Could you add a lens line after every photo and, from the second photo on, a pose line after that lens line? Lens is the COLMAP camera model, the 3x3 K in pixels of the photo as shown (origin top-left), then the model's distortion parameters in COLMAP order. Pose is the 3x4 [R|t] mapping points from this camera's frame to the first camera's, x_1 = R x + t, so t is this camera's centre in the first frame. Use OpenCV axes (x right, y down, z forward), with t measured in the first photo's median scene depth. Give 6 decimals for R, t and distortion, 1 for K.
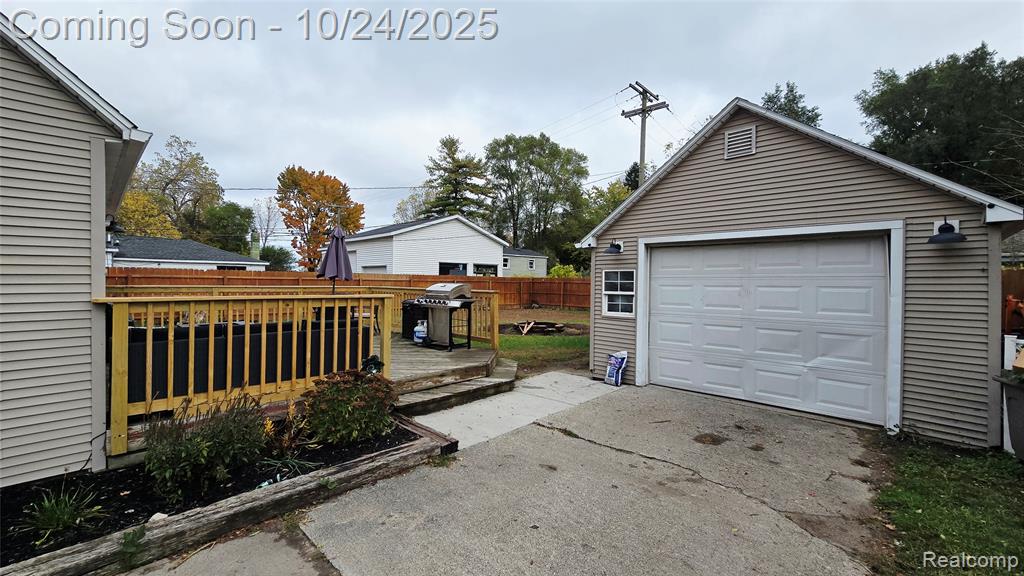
lens RADIAL K [[419.7, 0, 509.6], [0, 419.7, 281.7], [0, 0, 1]] dist [-0.003448, 0.001886]
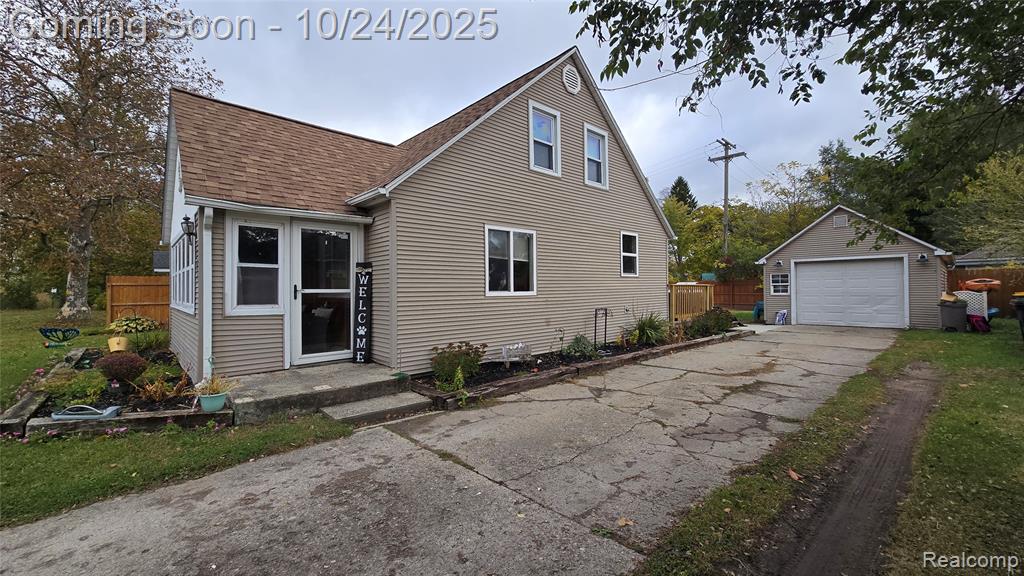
lens RADIAL K [[419.7, 0, 512.9], [0, 419.7, 283.0], [0, 0, 1]] dist [-0.003448, 0.001886]
pose [[0.998675, -0.022115, -0.046473, -1.058889], [0.021388, 0.999642, -0.016063, 0.026492], [0.046811, 0.015048, 0.998790, -1.290991]]
